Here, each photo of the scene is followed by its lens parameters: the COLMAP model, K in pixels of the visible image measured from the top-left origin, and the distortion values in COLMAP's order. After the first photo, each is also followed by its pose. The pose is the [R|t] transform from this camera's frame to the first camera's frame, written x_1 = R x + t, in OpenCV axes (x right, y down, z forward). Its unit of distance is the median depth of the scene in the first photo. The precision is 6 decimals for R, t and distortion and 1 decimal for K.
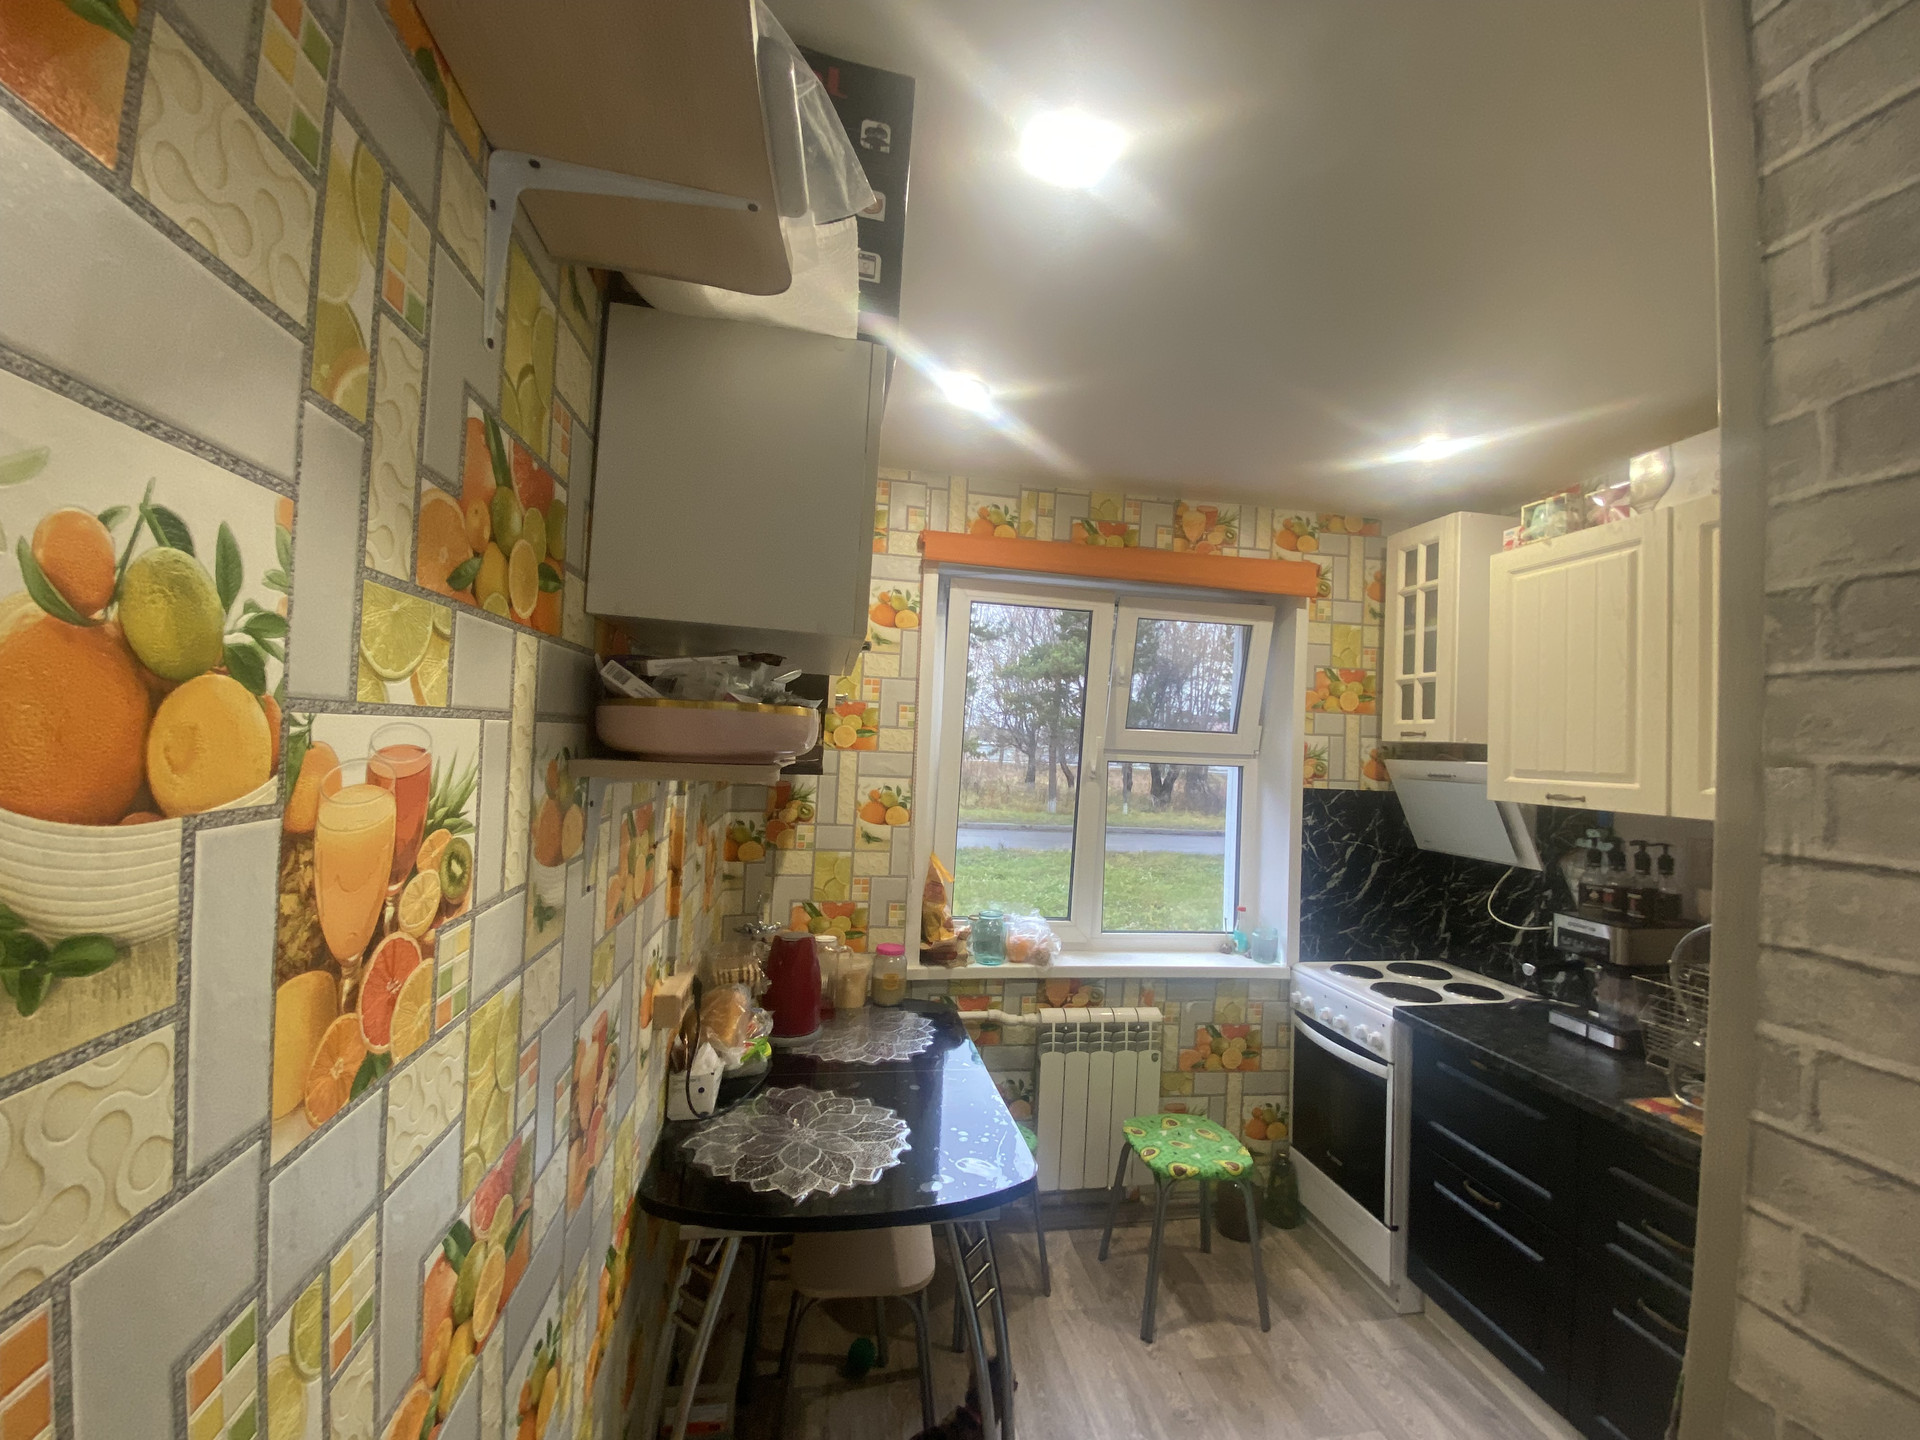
lens RADIAL K [[770.3, 0, 974.2], [0, 770.3, 722.0], [0, 0, 1]] dist [0.000701, -0.012242]
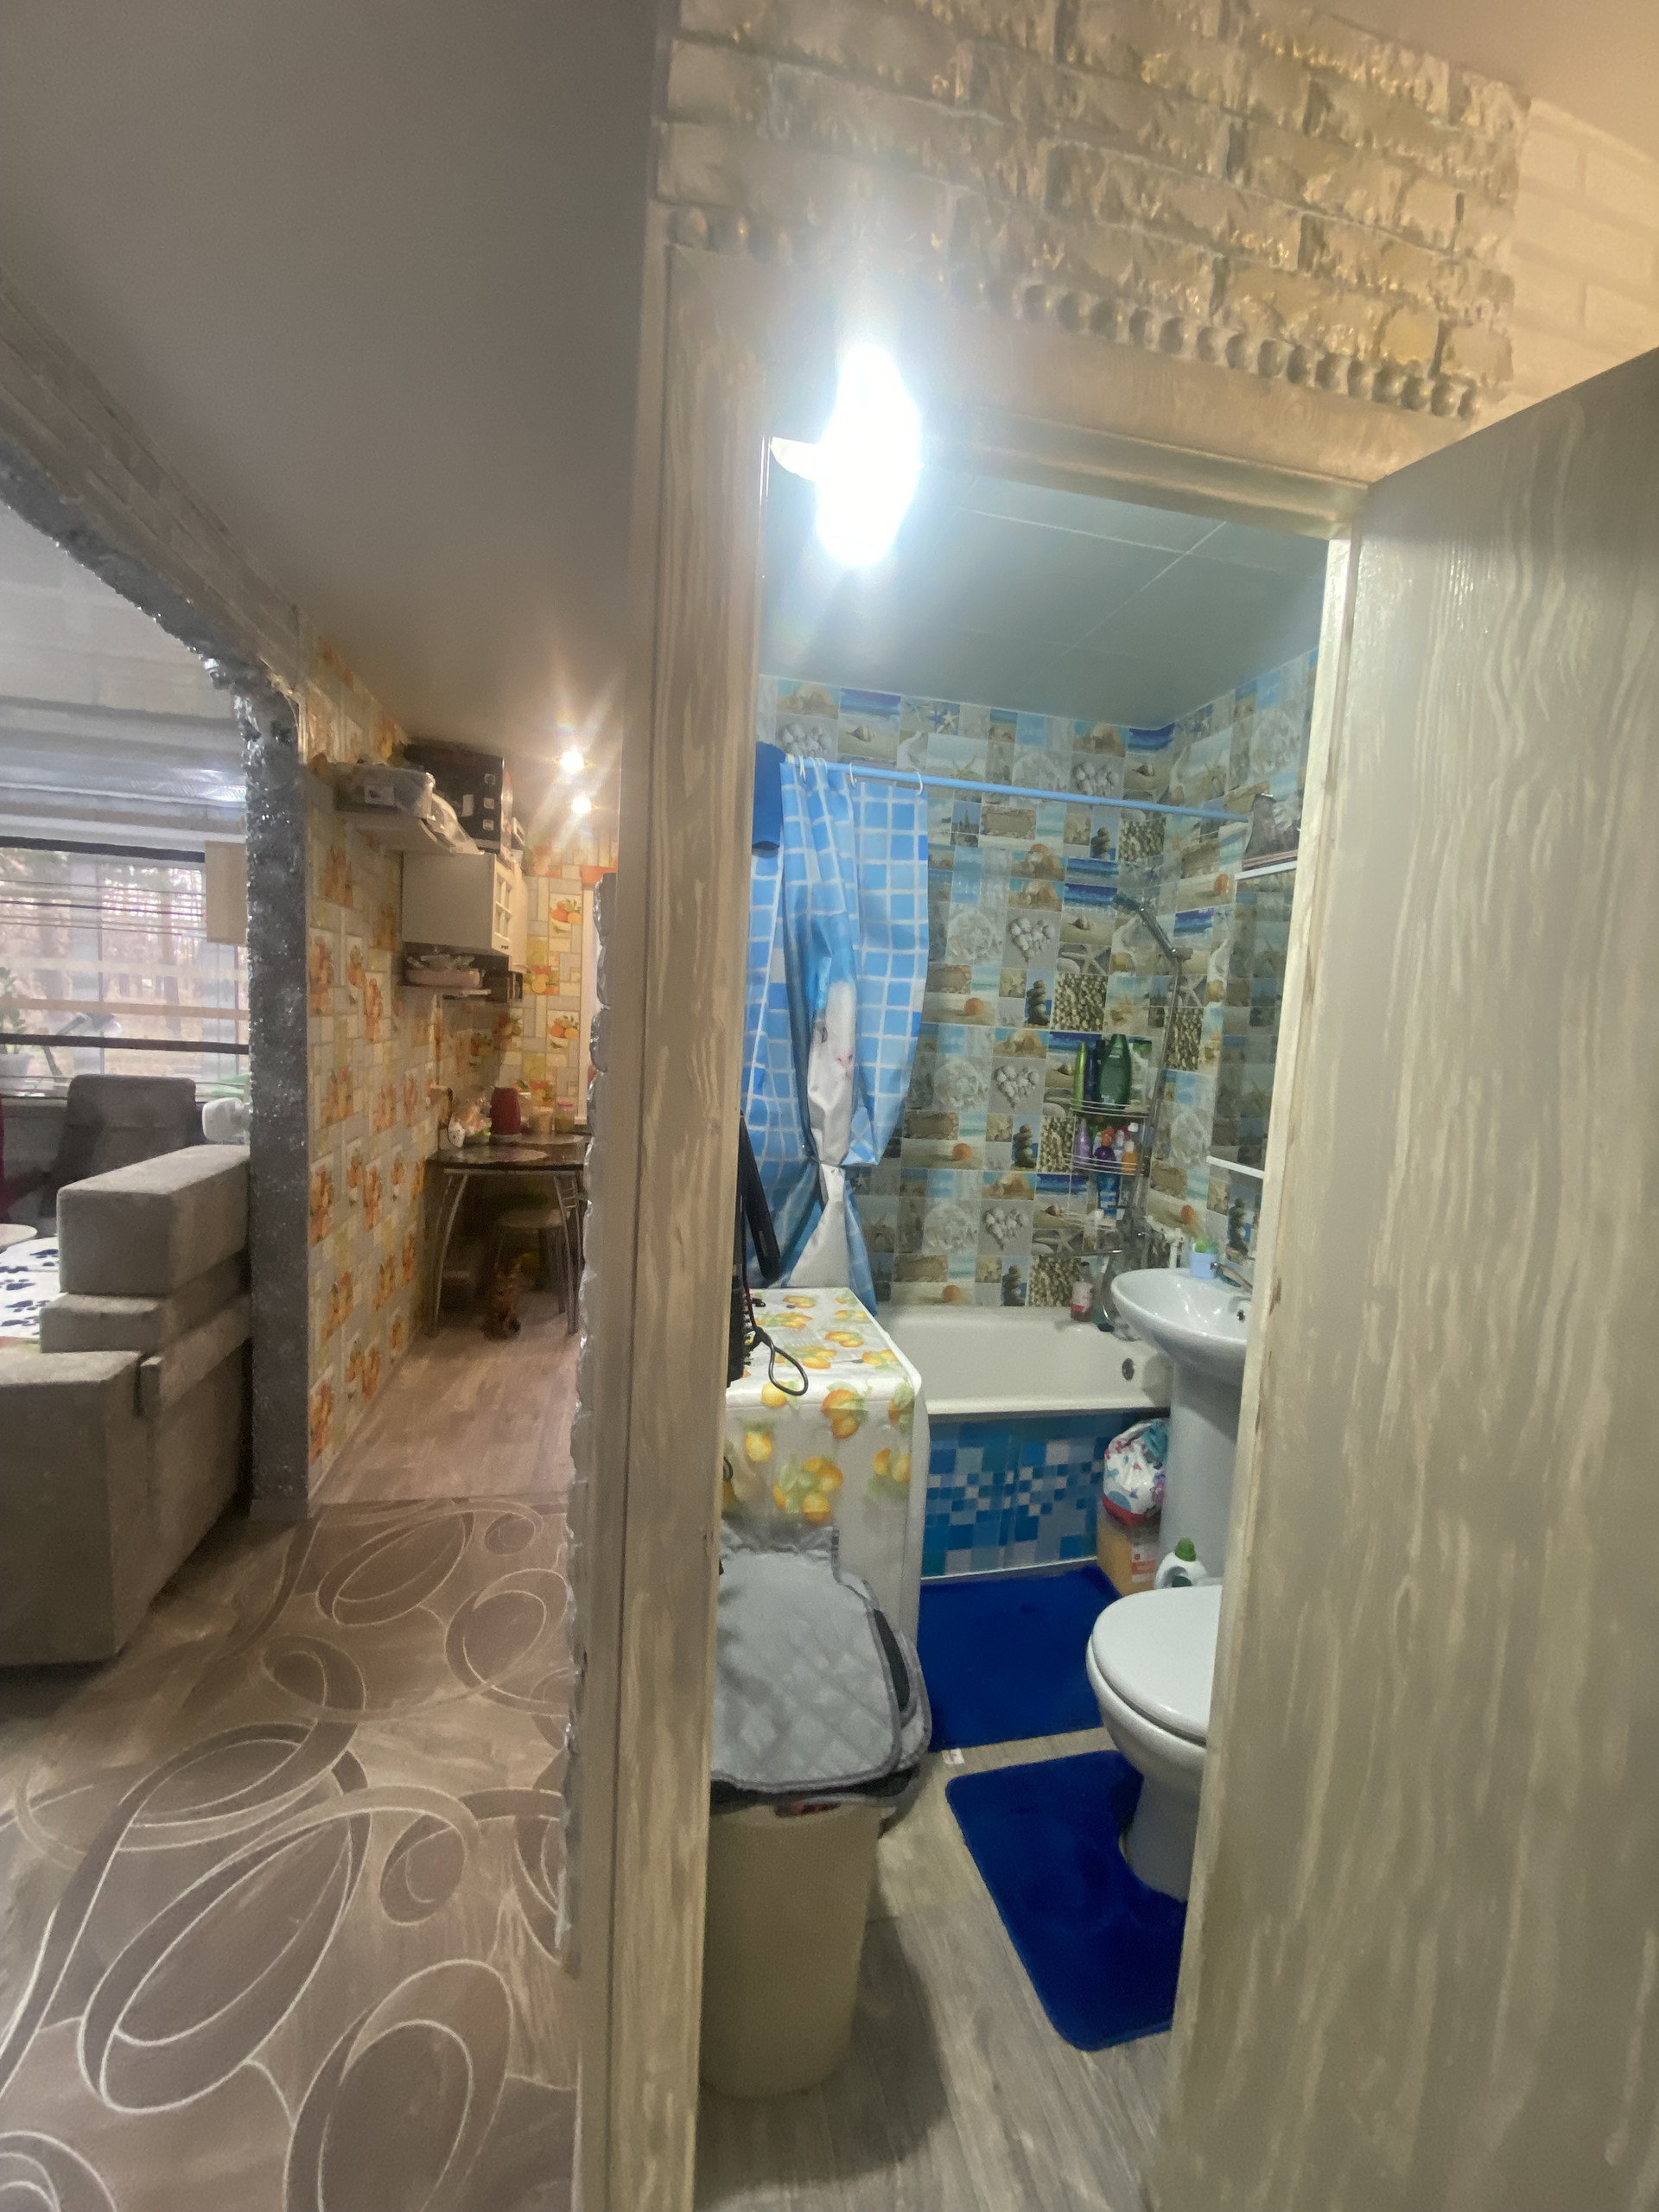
lens RADIAL K [[887.5, 0, 834.6], [0, 887.5, 1111.6], [0, 0, 1]] dist [0.000701, -0.012242]
pose [[0.999658, 0.006929, 0.025202, 0.488213], [-0.010322, 0.990500, 0.137122, 0.017493], [-0.024012, -0.137336, 0.990233, -1.122248]]
